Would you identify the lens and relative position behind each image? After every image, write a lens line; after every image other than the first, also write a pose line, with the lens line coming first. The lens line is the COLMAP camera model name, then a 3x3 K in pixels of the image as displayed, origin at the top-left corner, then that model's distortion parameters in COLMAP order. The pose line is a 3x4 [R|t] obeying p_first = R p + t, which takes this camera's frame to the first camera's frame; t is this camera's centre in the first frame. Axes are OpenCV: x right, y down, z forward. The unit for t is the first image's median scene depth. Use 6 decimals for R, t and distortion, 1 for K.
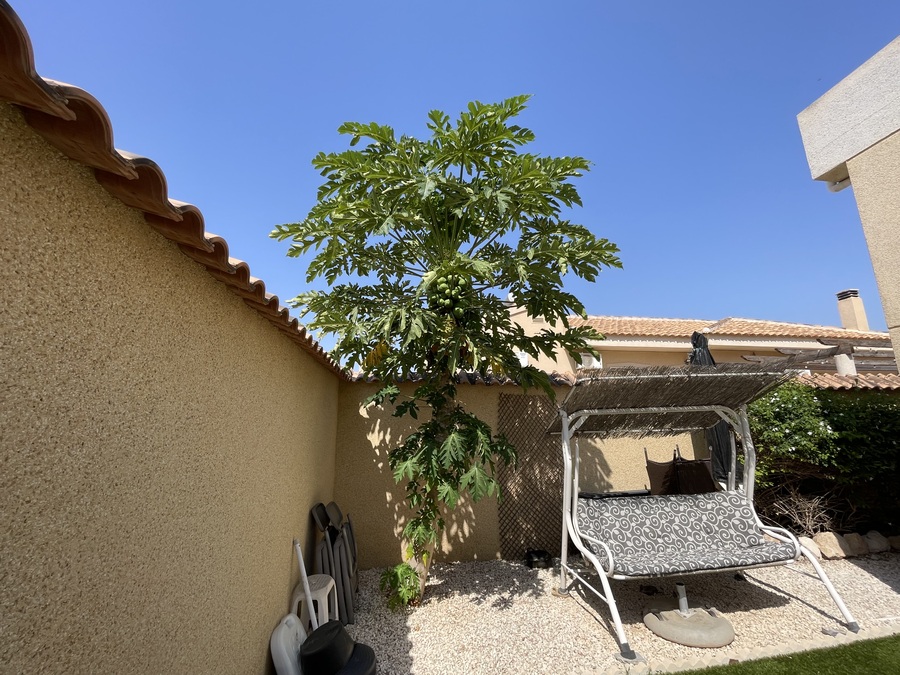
lens RADIAL K [[386.5, 0, 452.5], [0, 386.5, 336.3], [0, 0, 1]] dist [-0.003786, -0.000259]
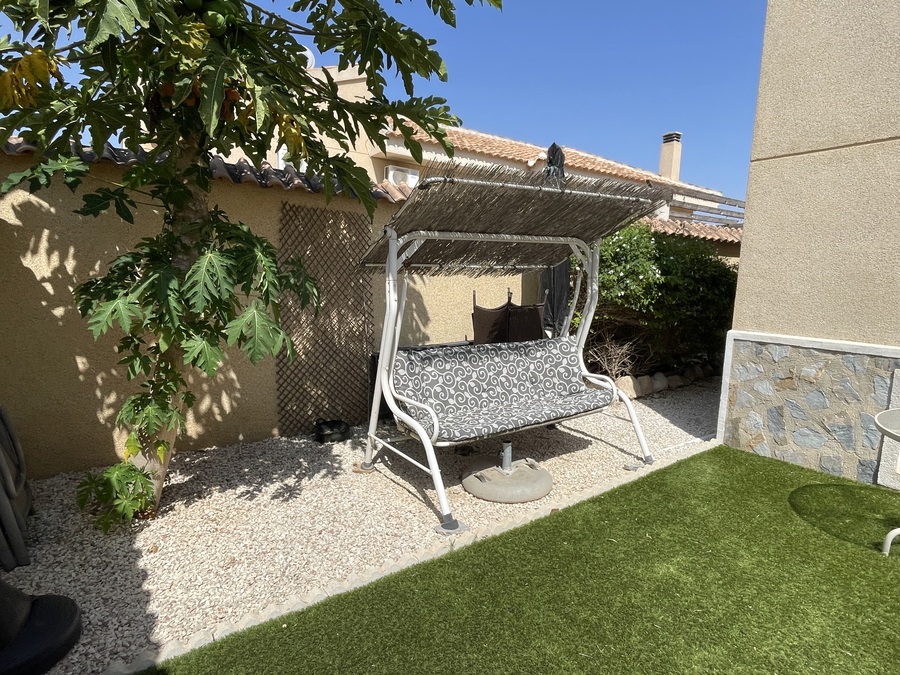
lens RADIAL K [[513.0, 0, 450.0], [0, 513.0, 337.5], [0, 0, 1]] dist [-0.006153, -0.000663]
pose [[0.890744, -0.024801, 0.453829, -0.024021], [-0.135296, 0.938776, 0.316852, 0.072459], [-0.433901, -0.343635, 0.832853, 0.161110]]
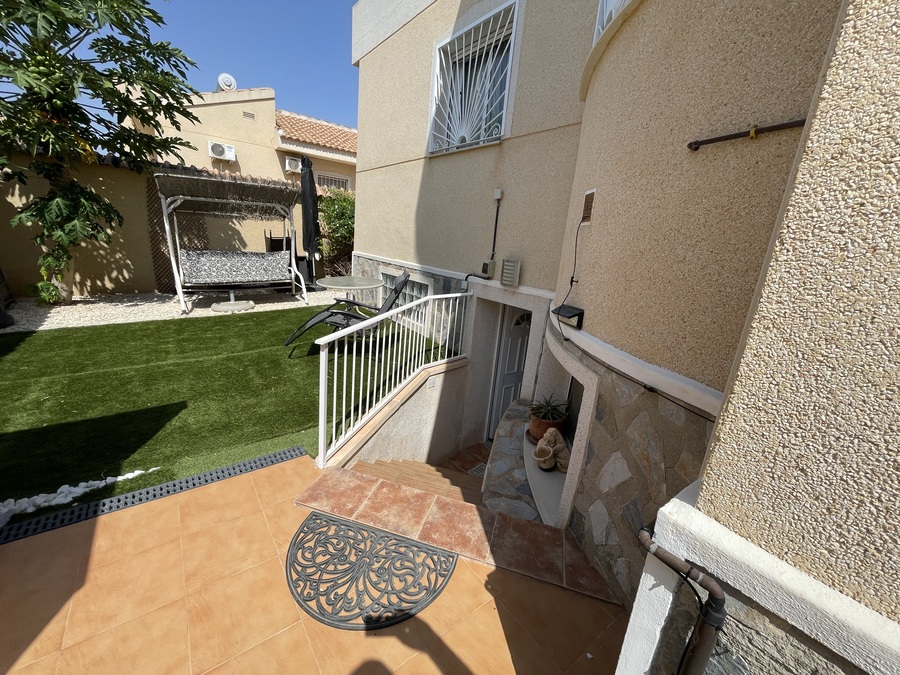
lens RADIAL K [[365.0, 0, 450.2], [0, 365.0, 339.8], [0, 0, 1]] dist [-0.001346, -0.000262]
pose [[0.873098, -0.047947, 0.485181, 0.535560], [-0.196423, 0.876222, 0.440060, -0.164662], [-0.446226, -0.479516, 0.755610, -0.888460]]
